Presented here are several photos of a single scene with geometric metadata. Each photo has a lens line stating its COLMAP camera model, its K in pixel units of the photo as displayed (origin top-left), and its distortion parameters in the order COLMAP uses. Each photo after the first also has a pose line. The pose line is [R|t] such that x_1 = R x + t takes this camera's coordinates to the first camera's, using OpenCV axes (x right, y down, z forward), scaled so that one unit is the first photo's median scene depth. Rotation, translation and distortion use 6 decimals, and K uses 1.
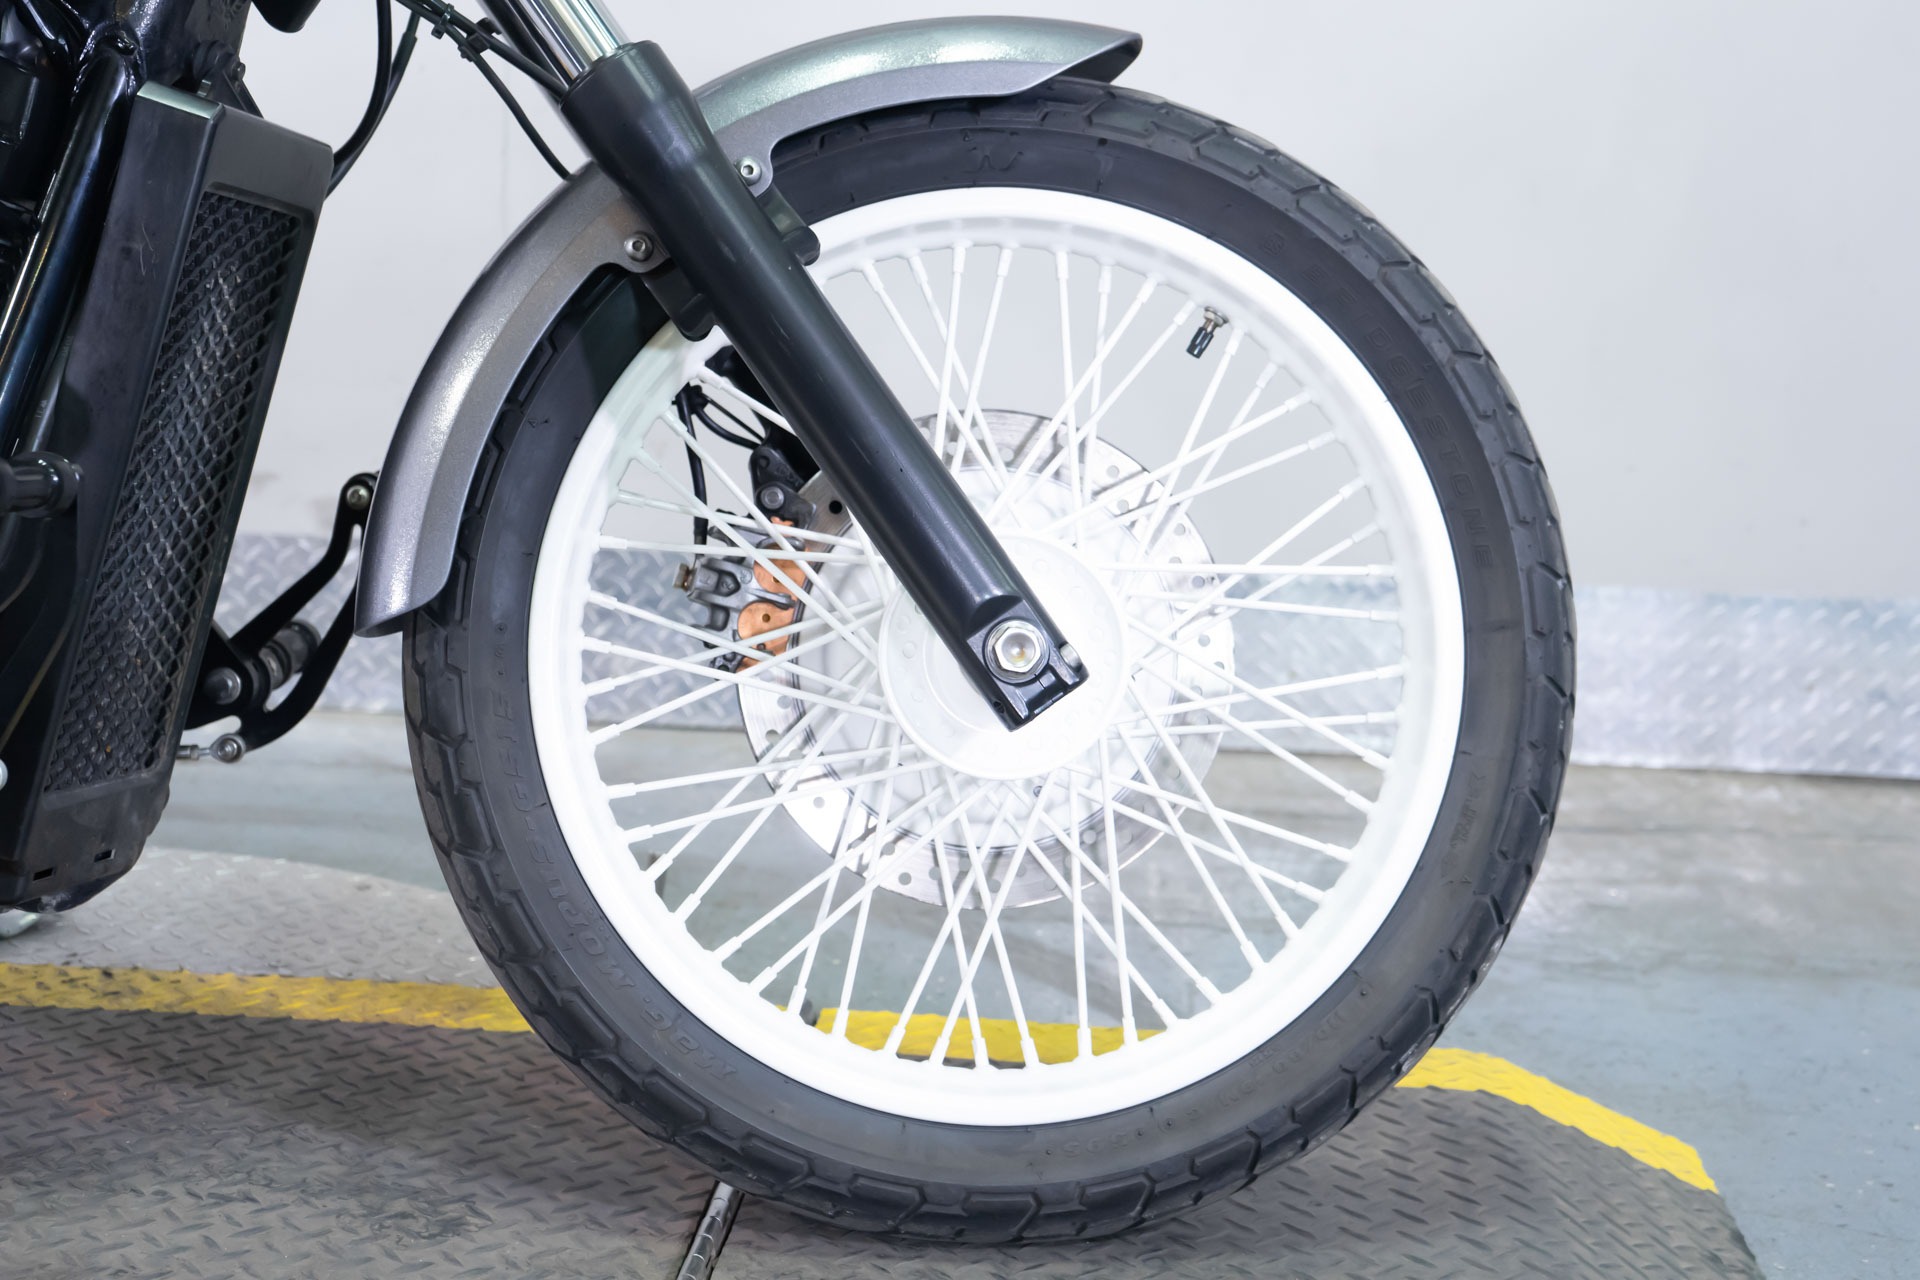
lens RADIAL K [[2604.3, 0, 959.6], [0, 2604.3, 633.2], [0, 0, 1]] dist [0.054844, 0.000000]
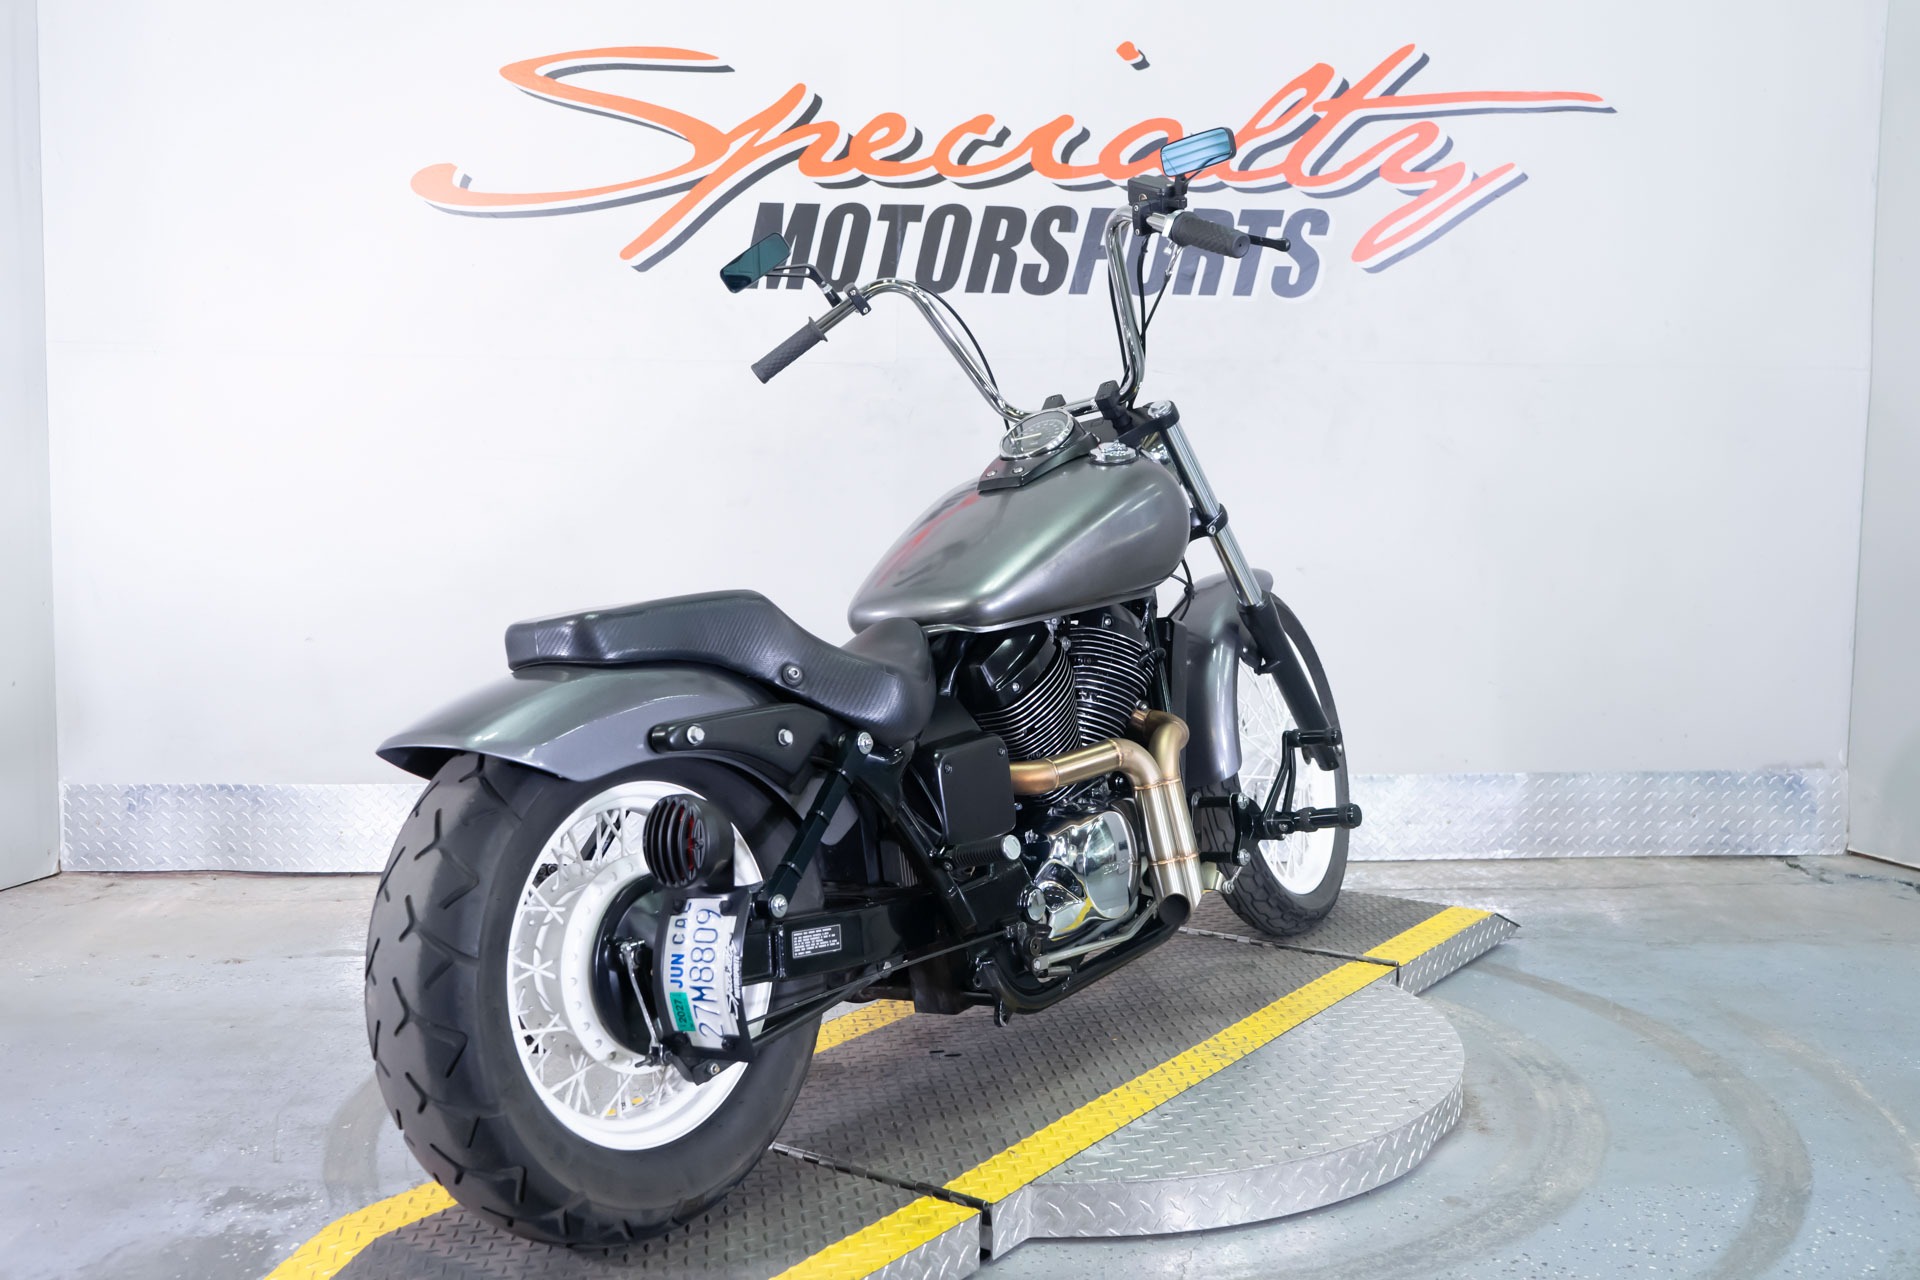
lens RADIAL K [[1906.5, 0, 956.9], [0, 1906.5, 633.9], [0, 0, 1]] dist [0.015279, 0.000000]
pose [[0.995444, -0.044315, 0.084427, -0.385546], [0.051522, 0.995032, -0.085182, -0.023254], [-0.080233, 0.089144, 0.992782, -0.478660]]
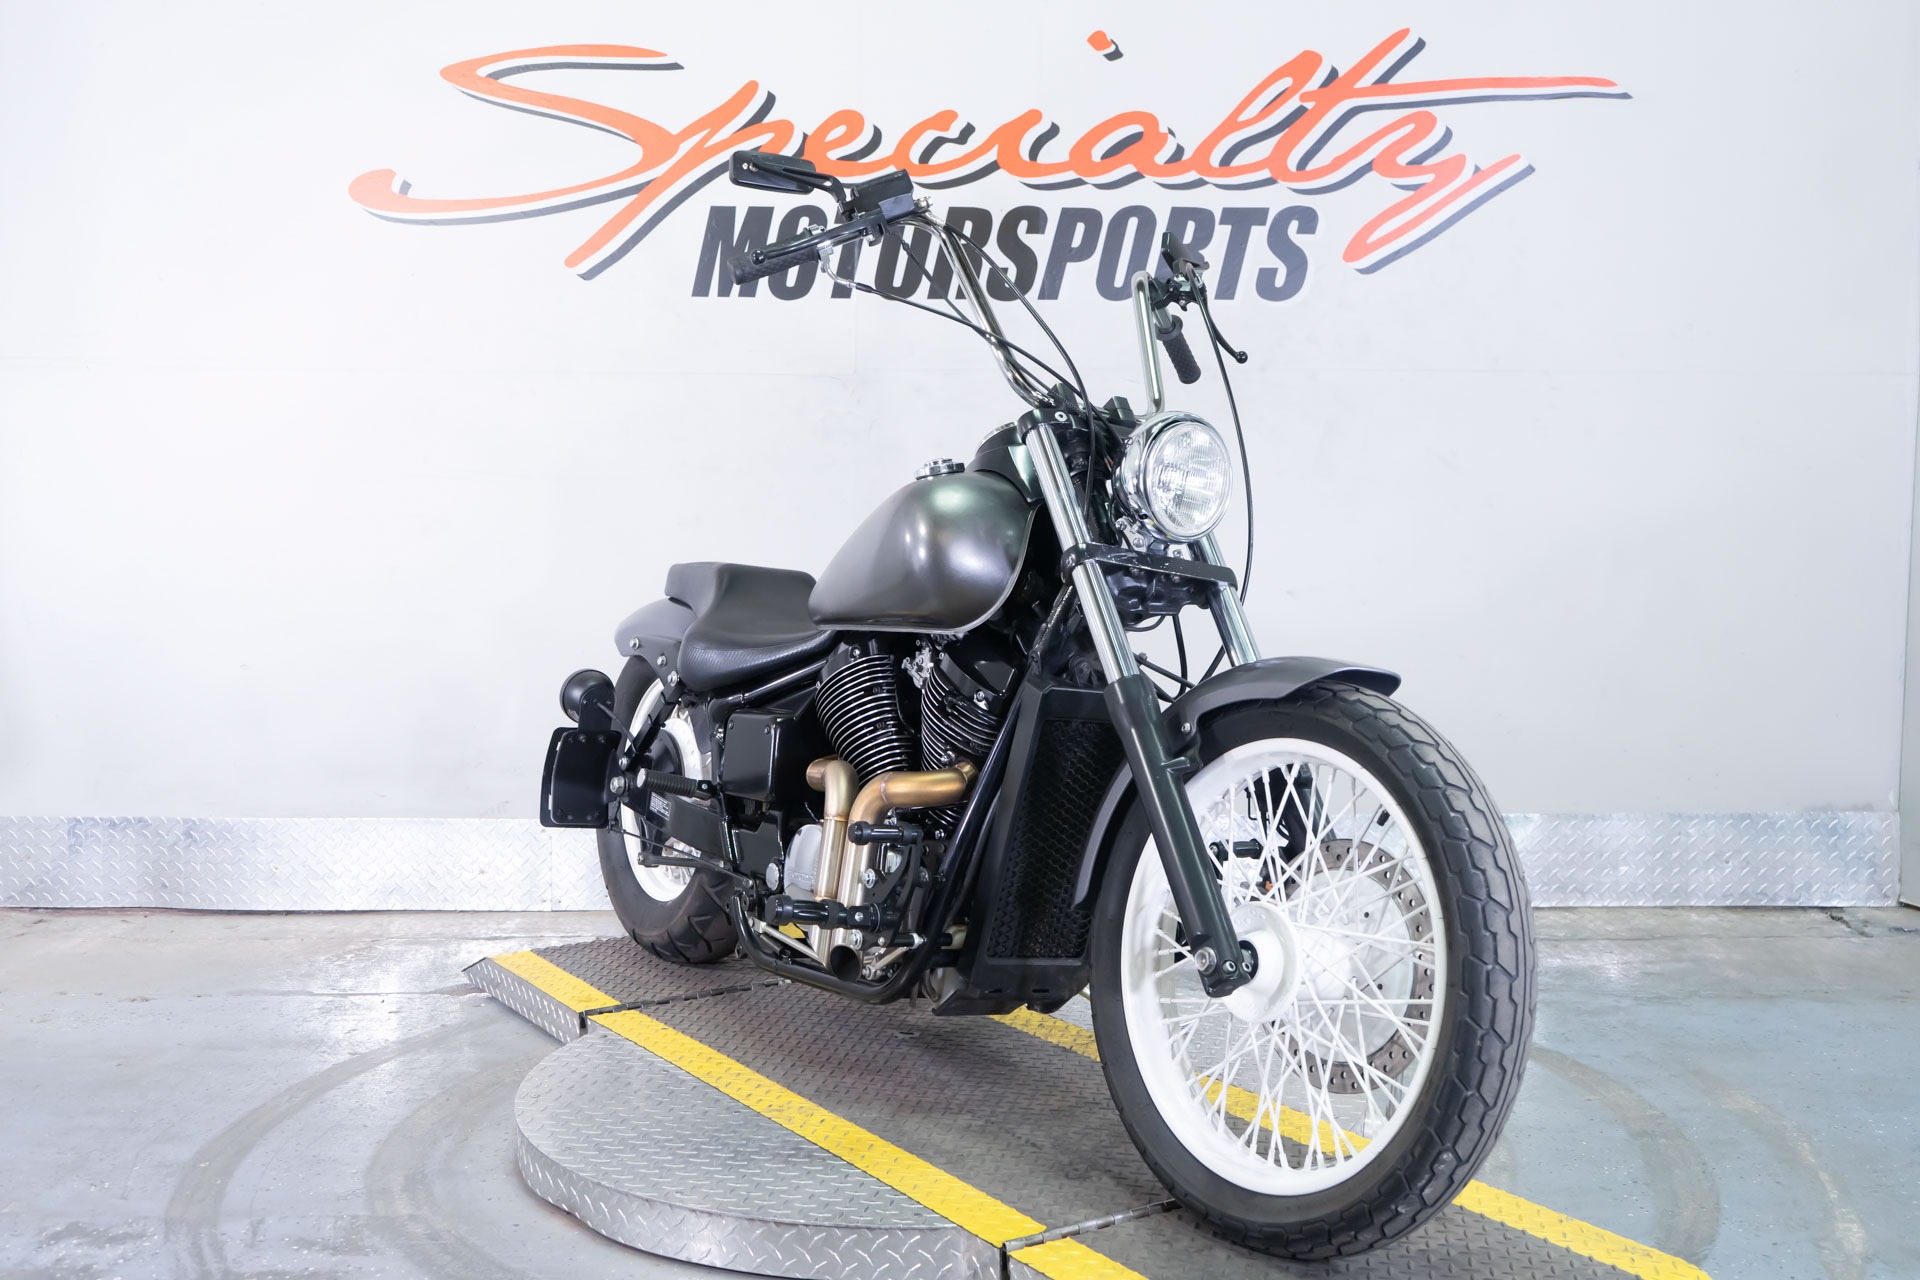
lens RADIAL K [[2112.8, 0, 960.2], [0, 2112.8, 634.4], [0, 0, 1]] dist [0.019454, 0.000000]
pose [[0.998837, -0.042076, 0.023531, -0.264787], [0.044278, 0.993738, -0.102588, -0.009694], [-0.019067, 0.103511, 0.994446, -0.543730]]
